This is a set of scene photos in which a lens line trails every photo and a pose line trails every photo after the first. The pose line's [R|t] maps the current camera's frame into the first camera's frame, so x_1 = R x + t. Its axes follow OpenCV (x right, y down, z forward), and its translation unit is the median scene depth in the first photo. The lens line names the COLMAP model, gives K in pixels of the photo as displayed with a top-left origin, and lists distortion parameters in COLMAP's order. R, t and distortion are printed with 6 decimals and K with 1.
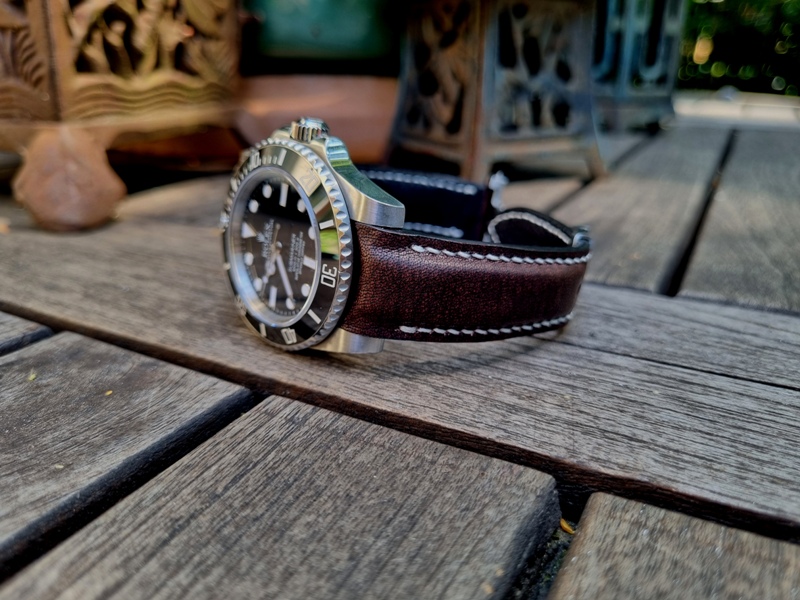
lens RADIAL K [[640.0, 0, 399.7], [0, 640.0, 291.0], [0, 0, 1]] dist [-0.028778, -0.004891]
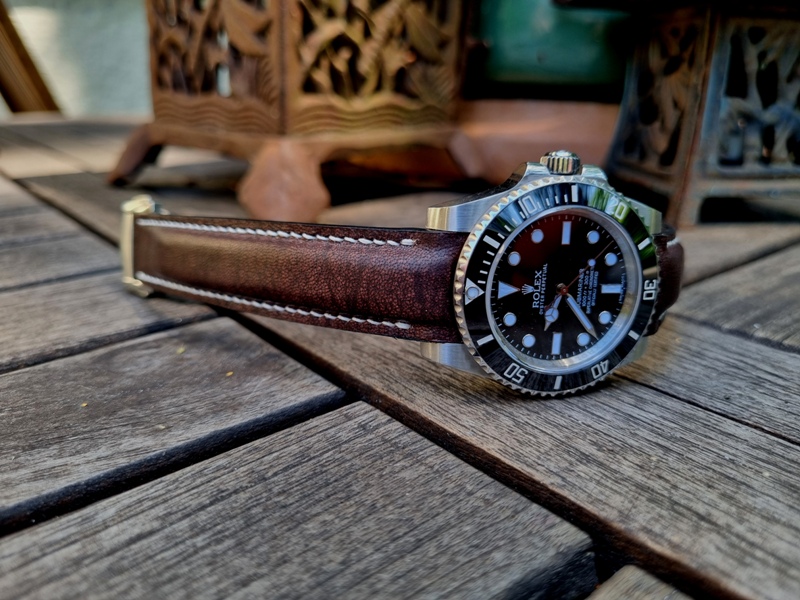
lens RADIAL K [[640.0, 0, 399.7], [0, 640.0, 291.0], [0, 0, 1]] dist [-0.028778, -0.004891]
pose [[0.932242, 0.115437, -0.342929, 0.224174], [-0.127200, 0.991805, -0.011928, -0.013300], [0.338742, 0.054740, 0.939286, 0.023357]]
